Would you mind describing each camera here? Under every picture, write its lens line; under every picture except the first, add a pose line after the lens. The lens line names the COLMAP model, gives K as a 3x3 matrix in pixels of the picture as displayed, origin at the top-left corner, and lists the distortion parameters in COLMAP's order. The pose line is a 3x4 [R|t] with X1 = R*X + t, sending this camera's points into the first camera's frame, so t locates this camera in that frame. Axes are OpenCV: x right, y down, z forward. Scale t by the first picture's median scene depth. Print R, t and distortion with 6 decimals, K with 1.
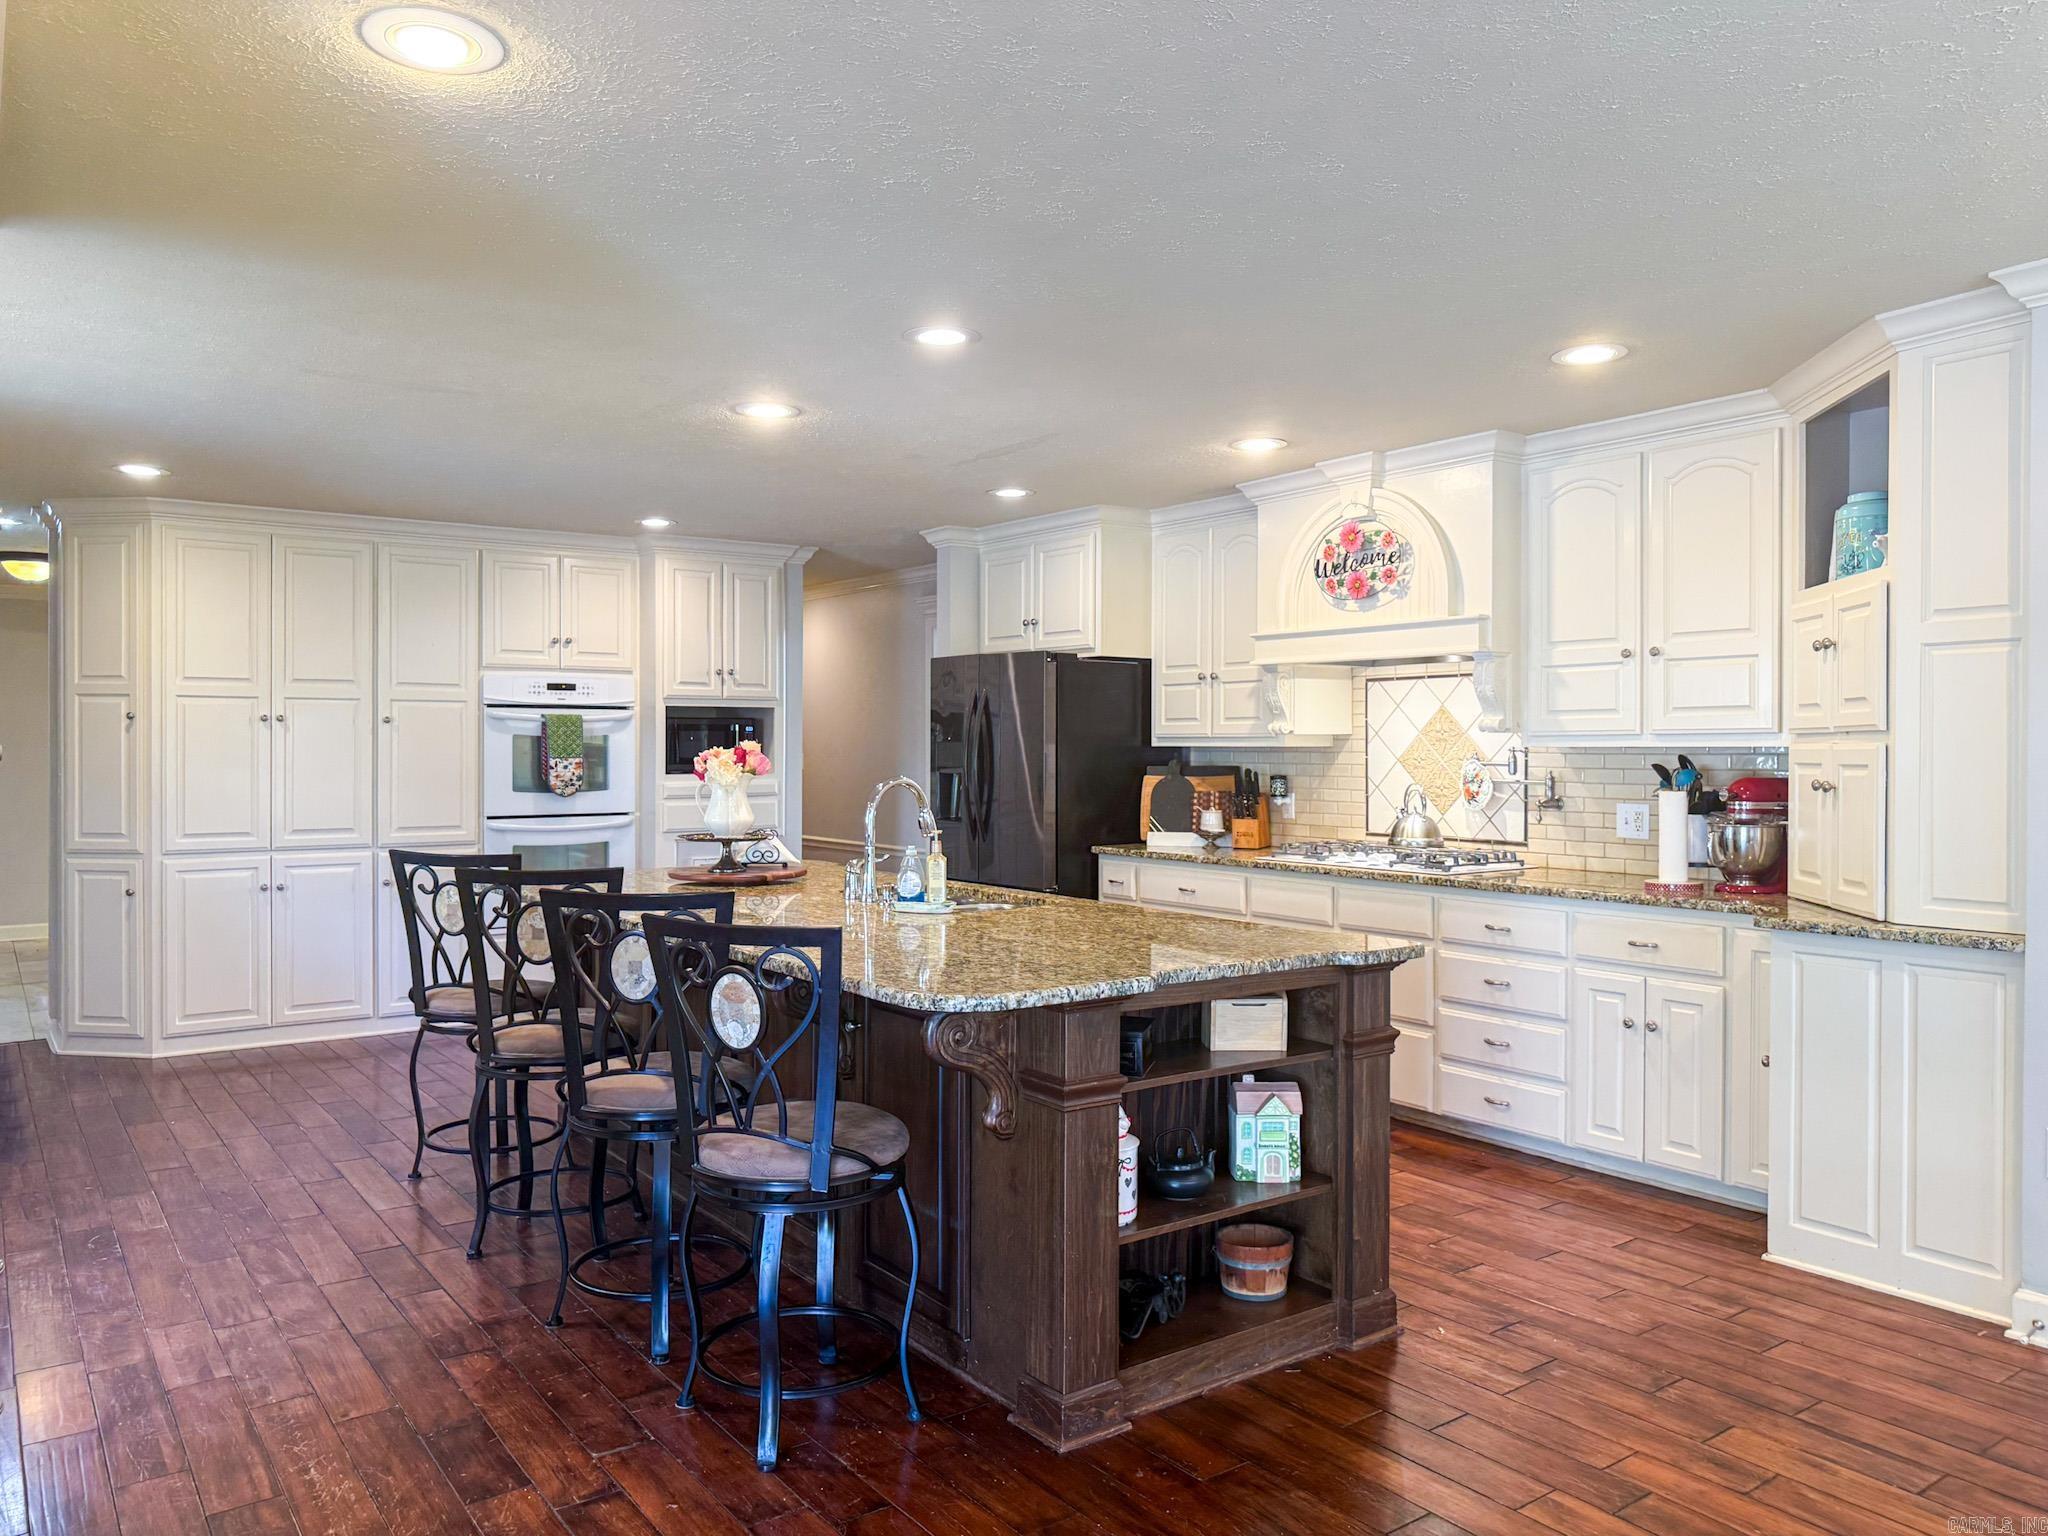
lens RADIAL K [[1463.8, 0, 1024.0], [0, 1463.8, 768.0], [0, 0, 1]] dist [0.000684, -0.000294]
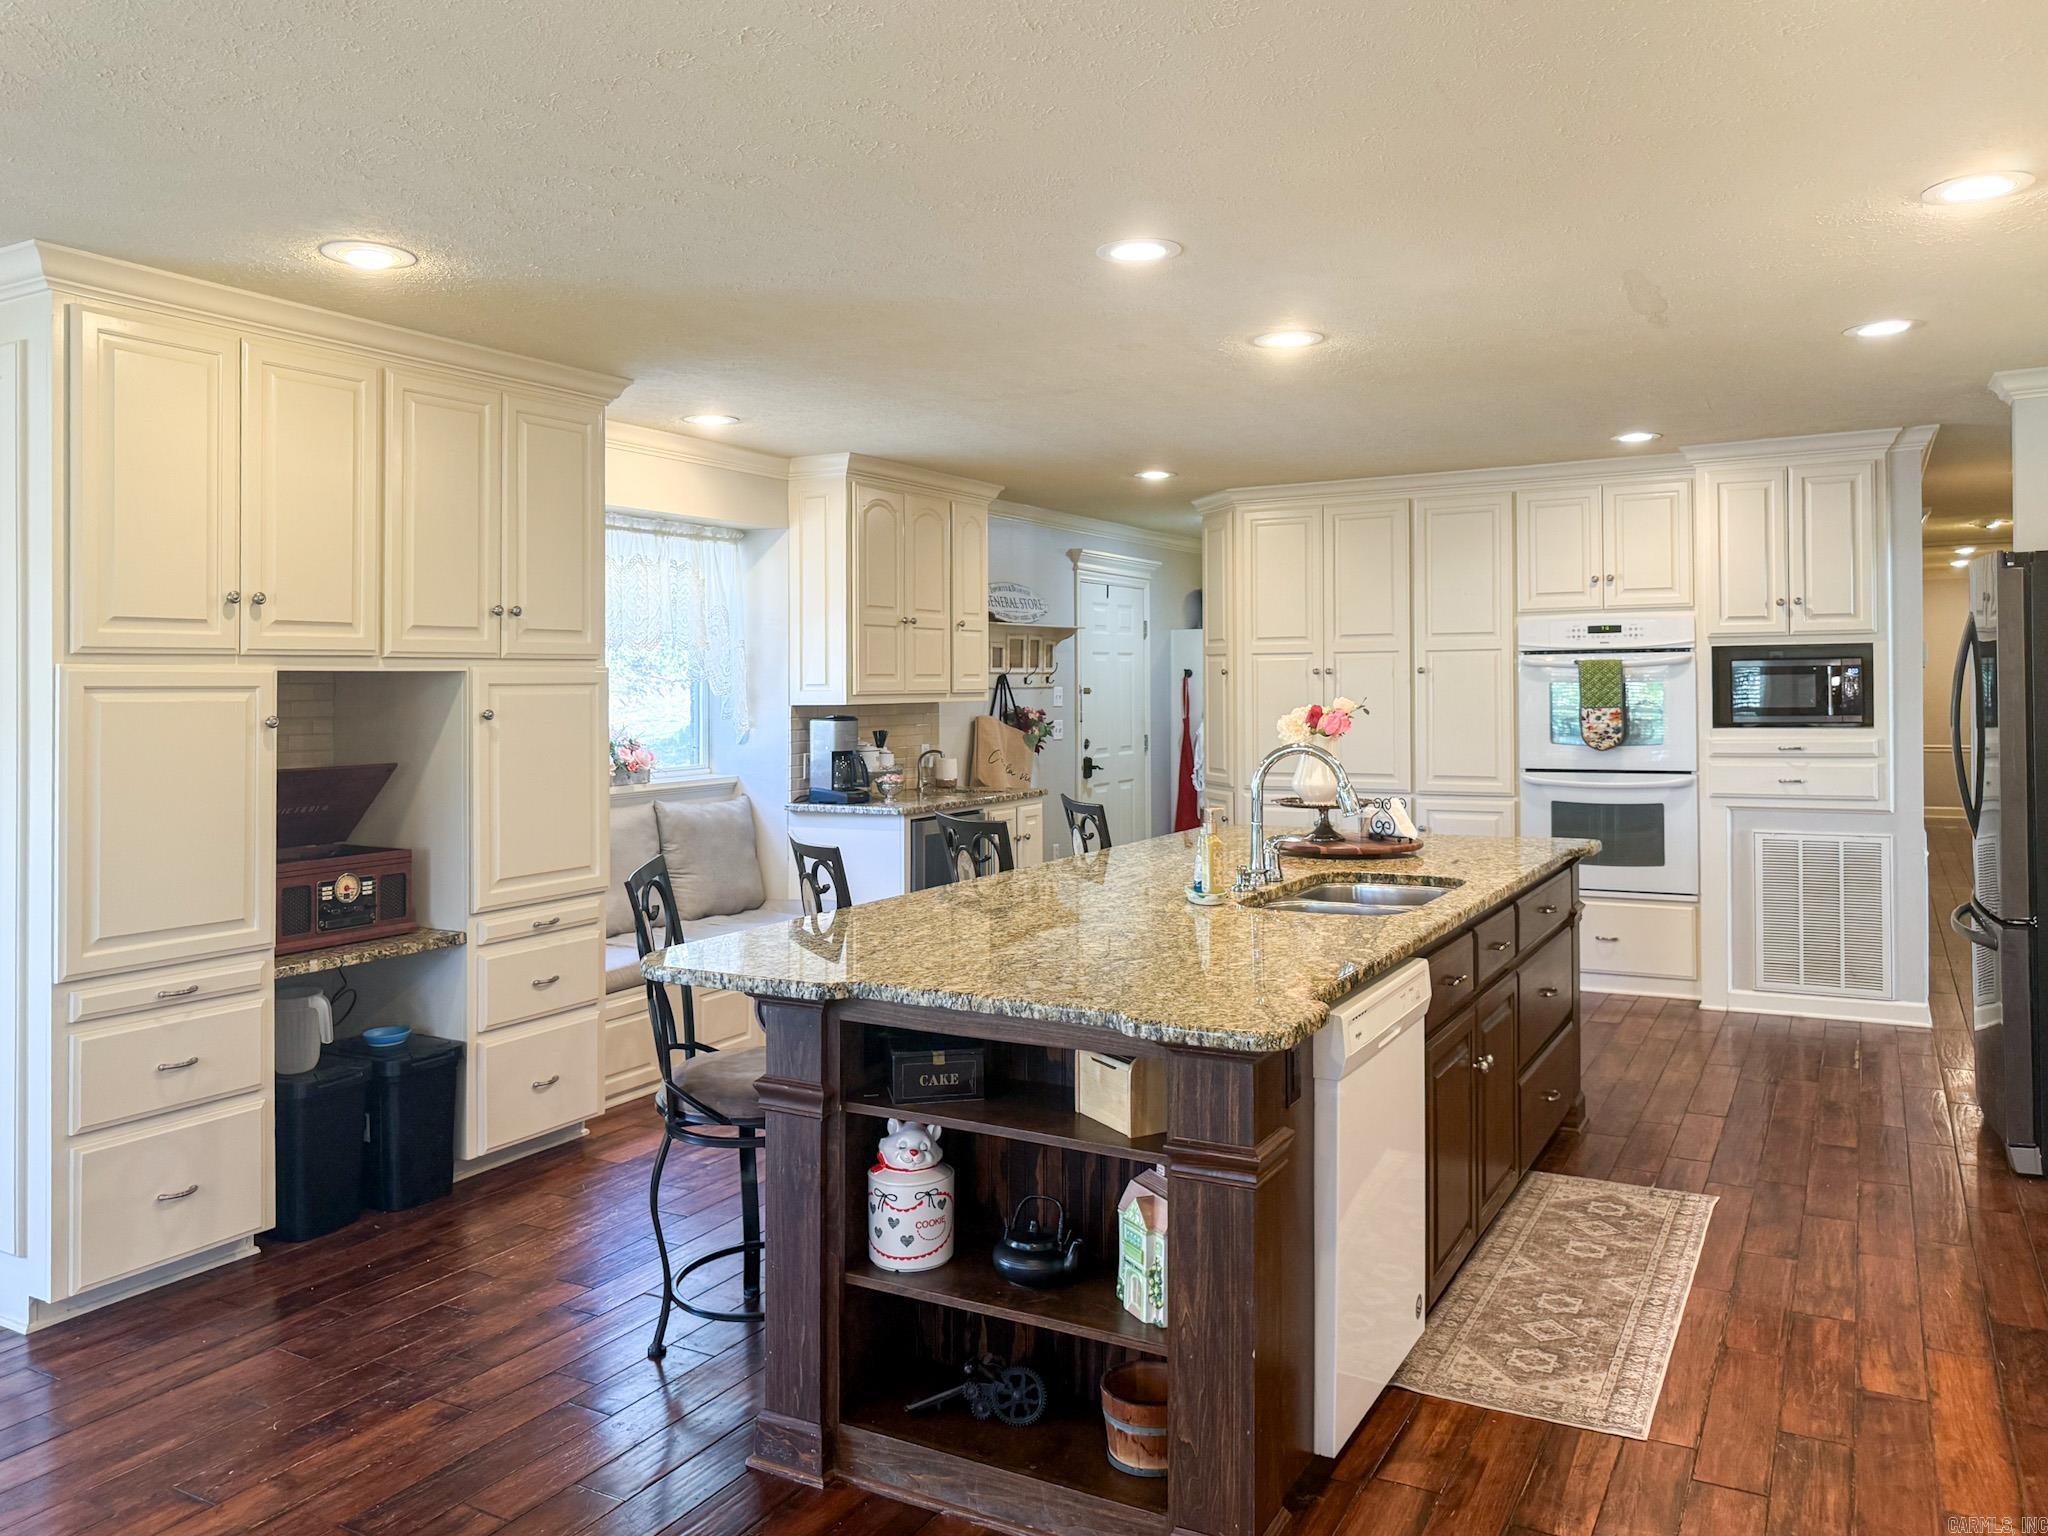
lens RADIAL K [[1503.9, 0, 1023.2], [0, 1503.9, 677.2], [0, 0, 1]] dist [-0.006422, -0.002138]
pose [[0.415521, -0.010910, -0.909518, 0.407642], [-0.002577, 0.999910, -0.013171, -0.013522], [0.909580, 0.007817, 0.415456, 0.308150]]
